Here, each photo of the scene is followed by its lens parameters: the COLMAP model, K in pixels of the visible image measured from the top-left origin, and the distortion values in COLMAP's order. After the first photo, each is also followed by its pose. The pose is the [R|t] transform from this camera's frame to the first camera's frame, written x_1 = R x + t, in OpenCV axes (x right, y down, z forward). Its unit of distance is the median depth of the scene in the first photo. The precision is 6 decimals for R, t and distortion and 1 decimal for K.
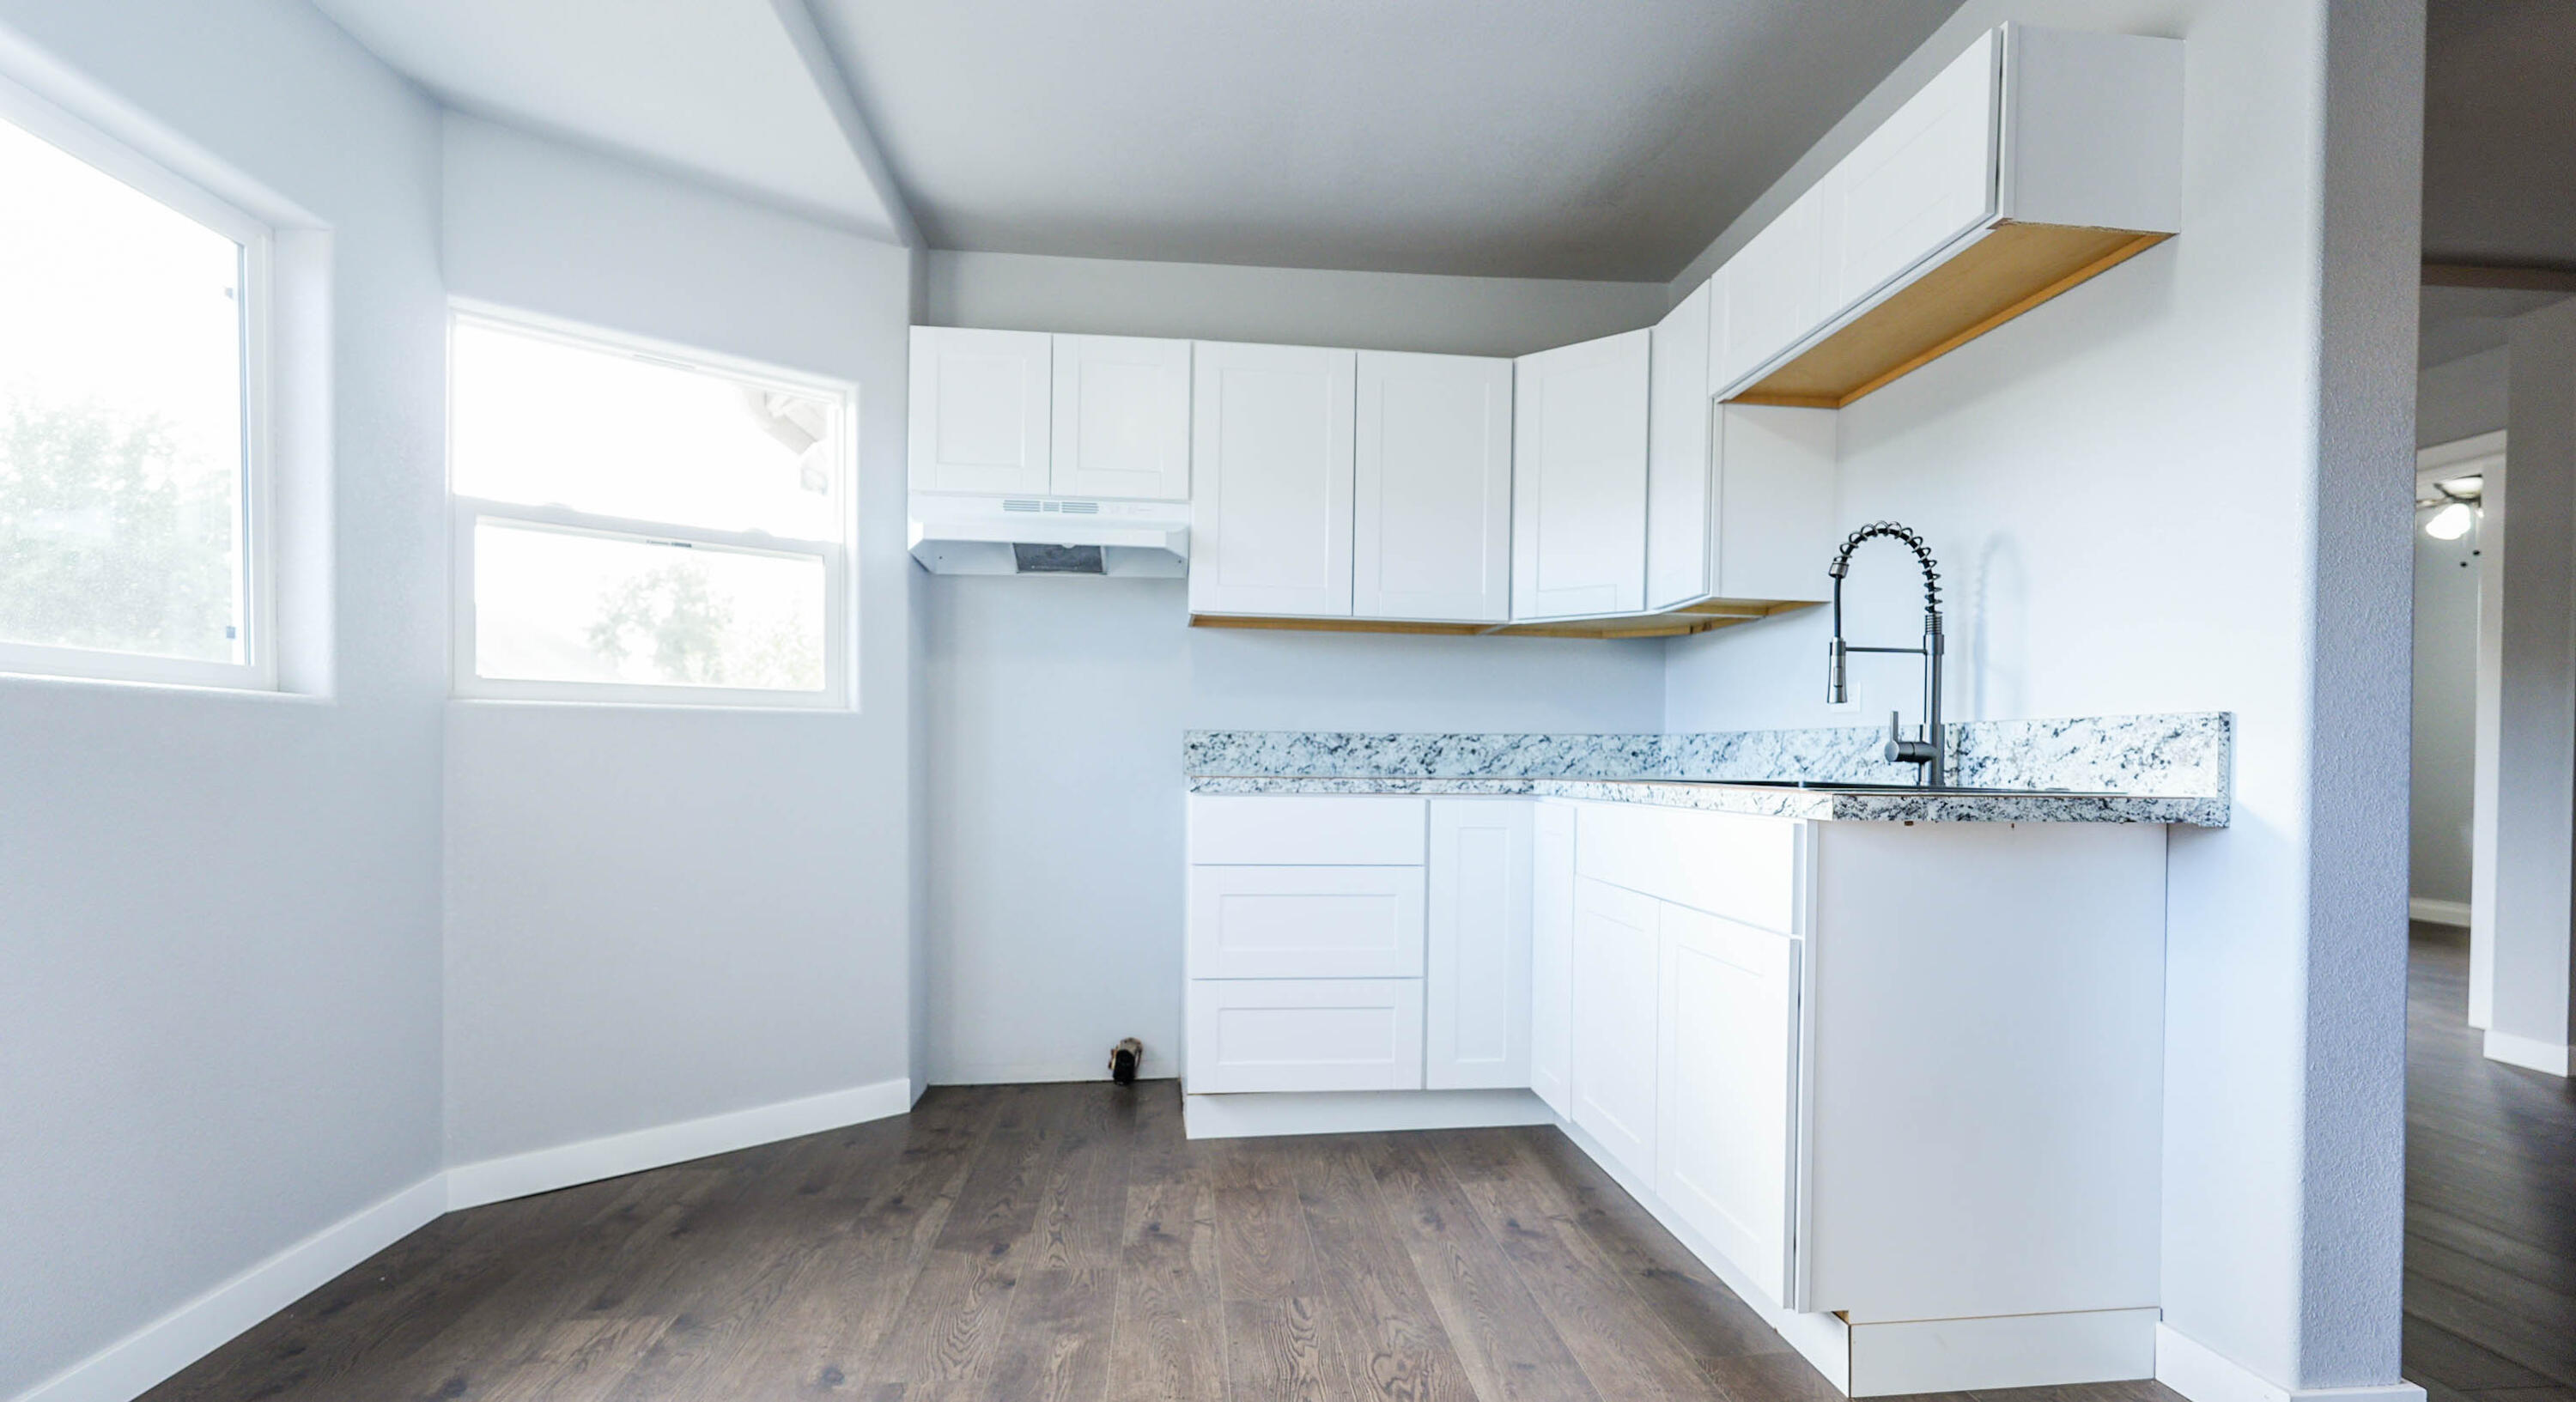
lens RADIAL K [[1119.5, 0, 1287.2], [0, 1119.5, 763.8], [0, 0, 1]] dist [0.004157, -0.000261]
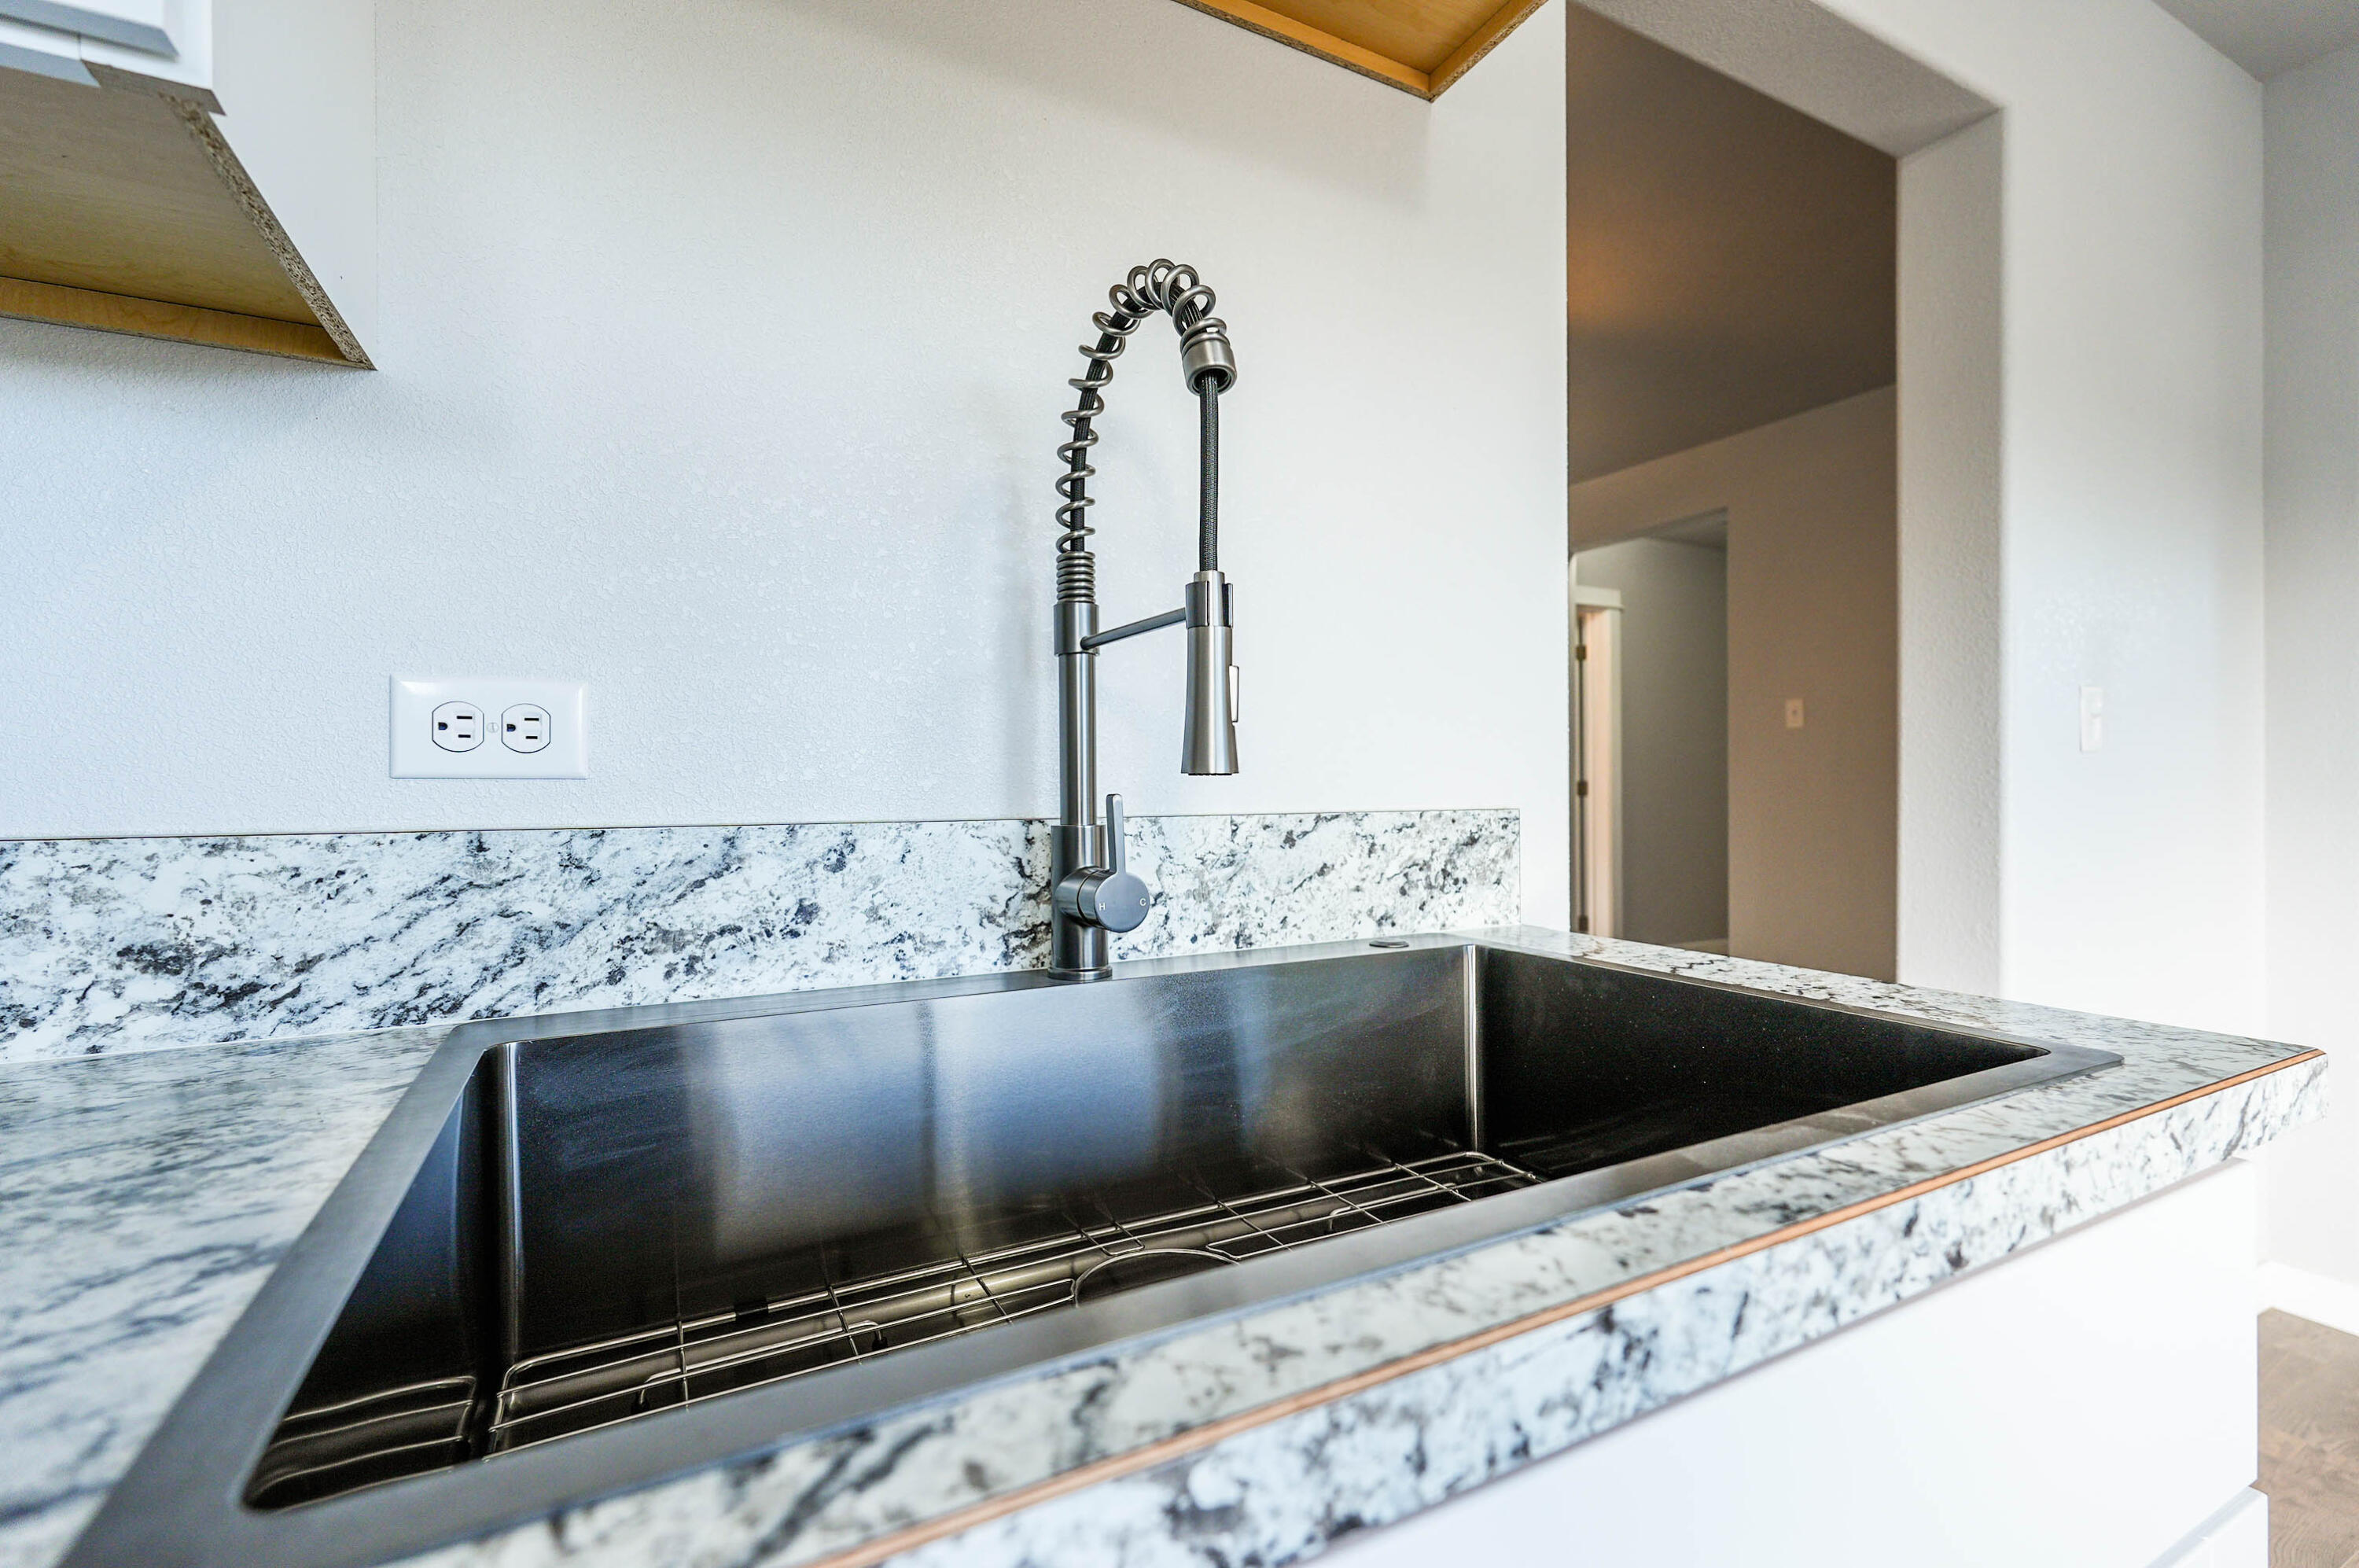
lens RADIAL K [[1025.2, 0, 1180.7], [0, 1025.2, 787.4], [0, 0, 1]] dist [0.003780, -0.001705]
pose [[-0.367887, -0.011327, 0.929801, 0.166084], [0.005167, 0.999885, 0.014225, -0.041983], [-0.929856, 0.010038, -0.367786, 0.856372]]
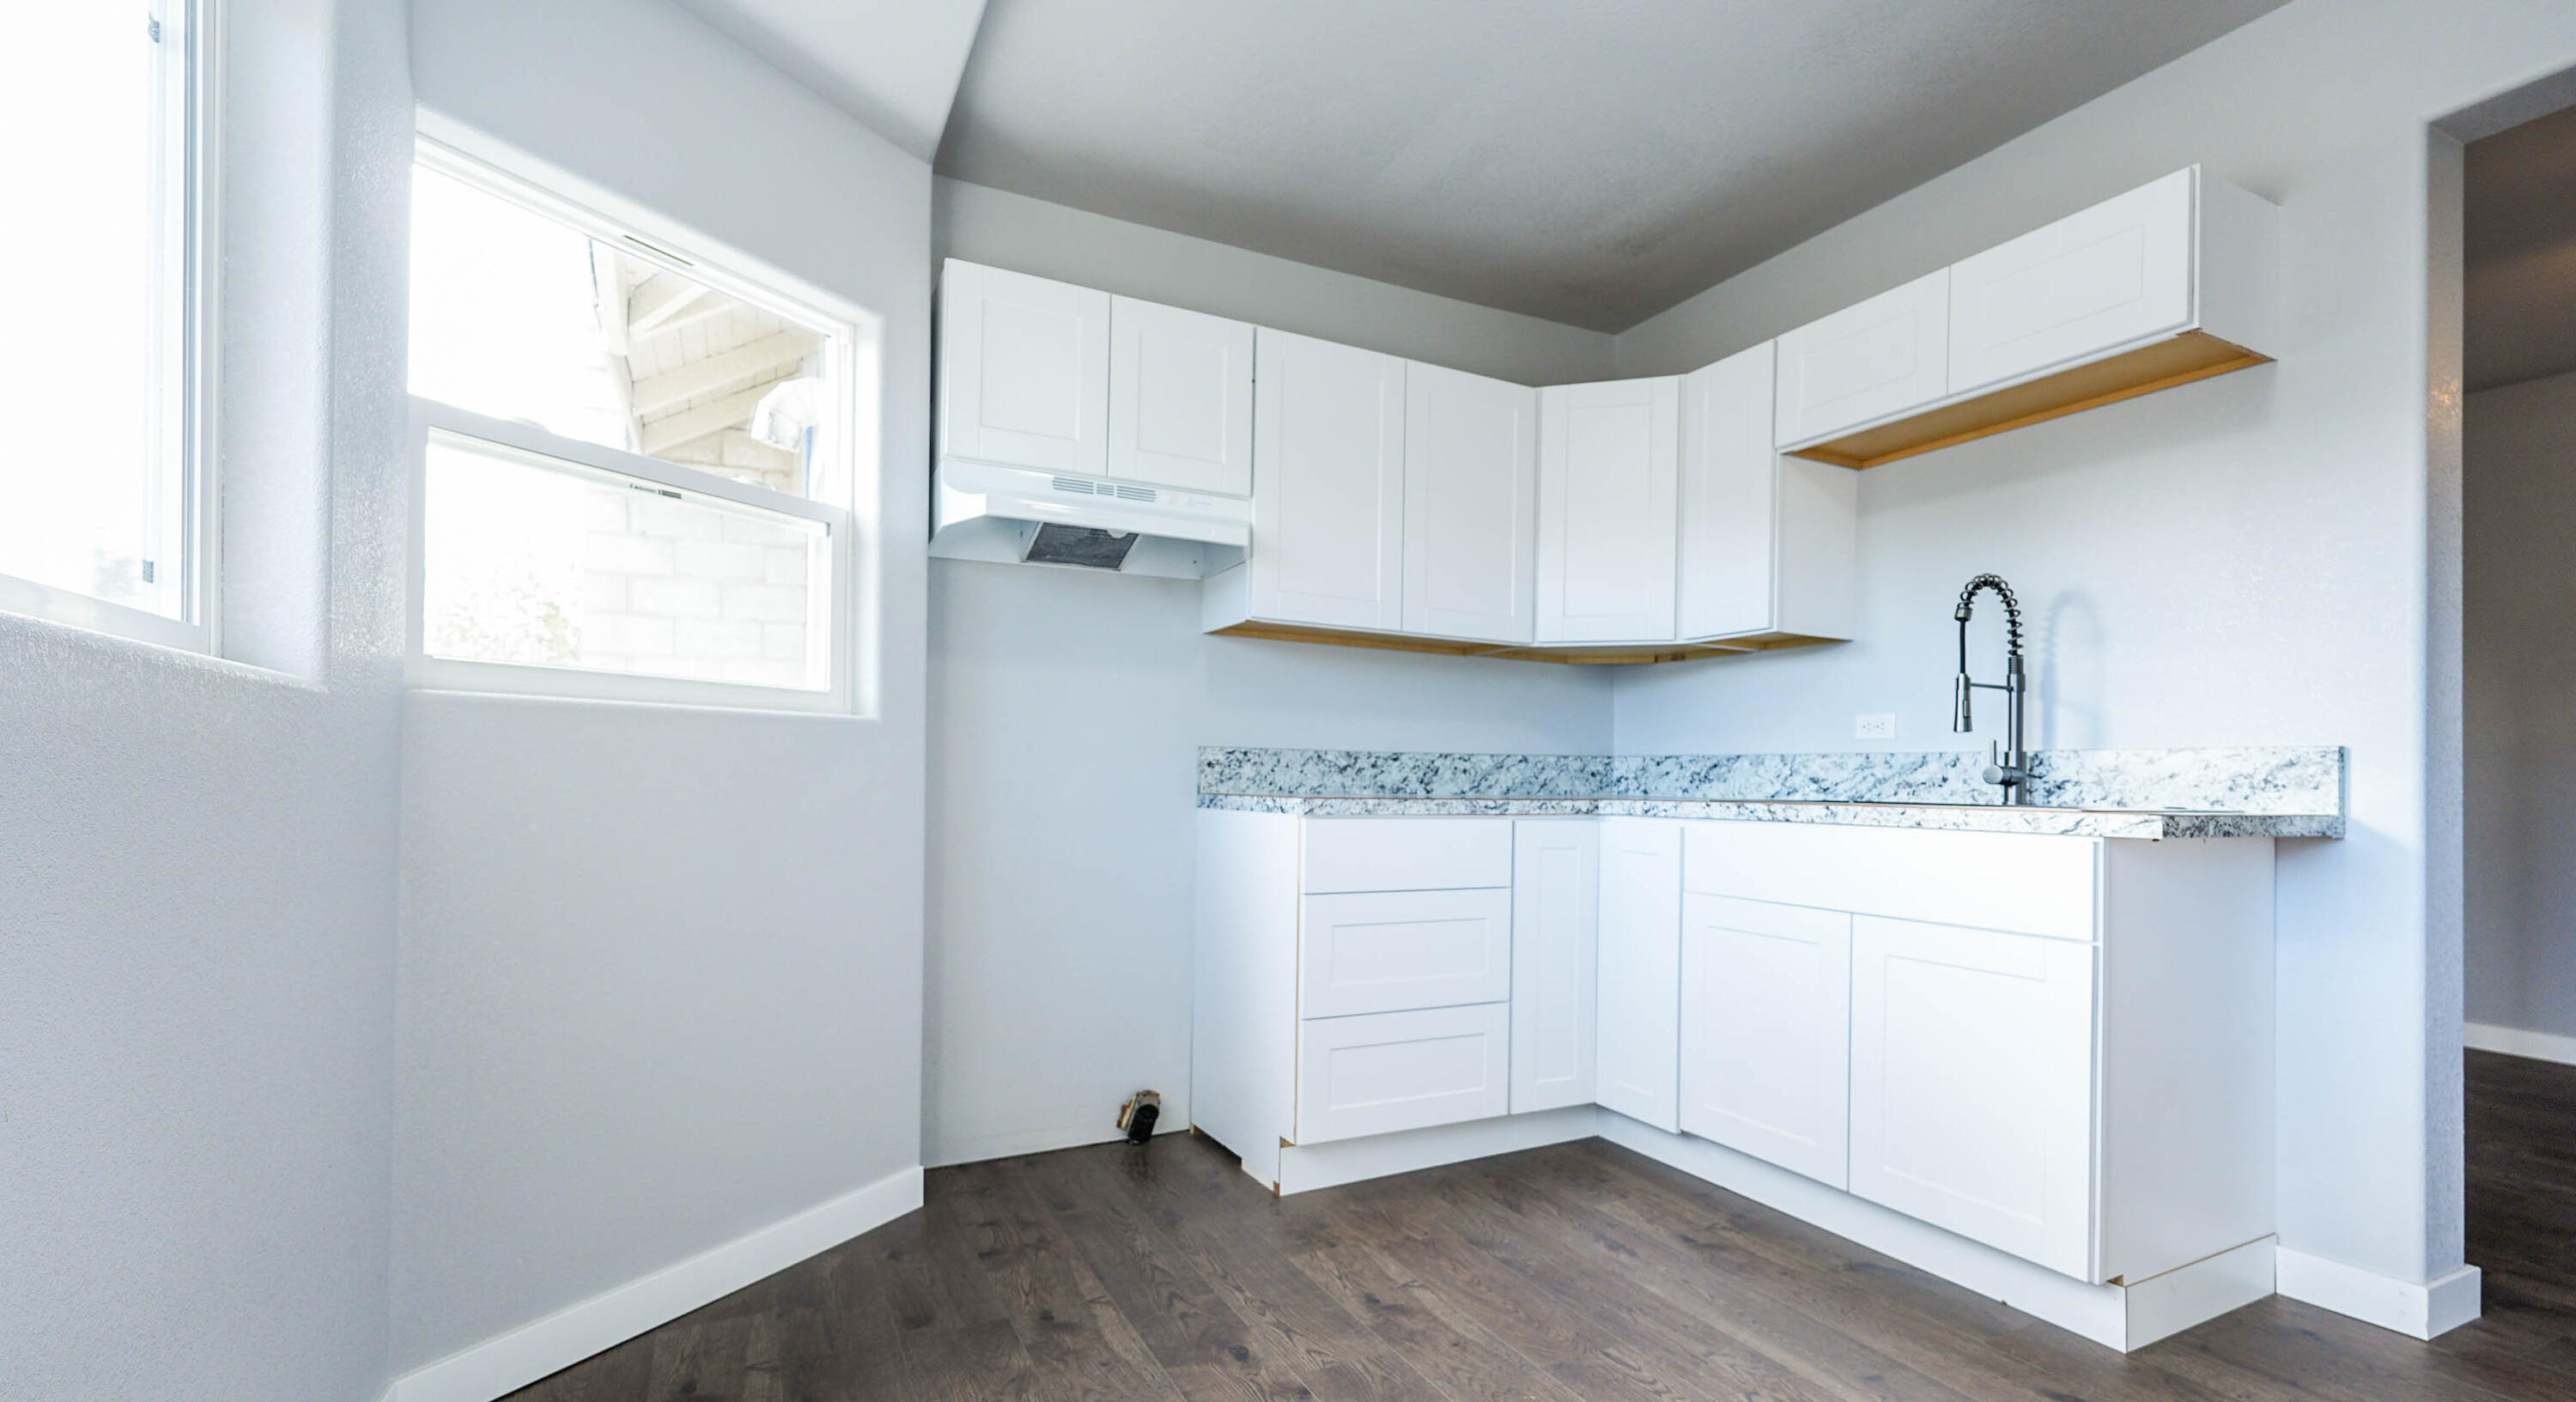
lens RADIAL K [[1119.5, 0, 1287.2], [0, 1119.5, 762.3], [0, 0, 1]] dist [0.004157, -0.000261]
pose [[0.935919, 0.008844, 0.352104, -0.413004], [-0.003236, 0.999858, -0.016513, -0.002311], [-0.352200, 0.014315, 0.935815, 0.143266]]
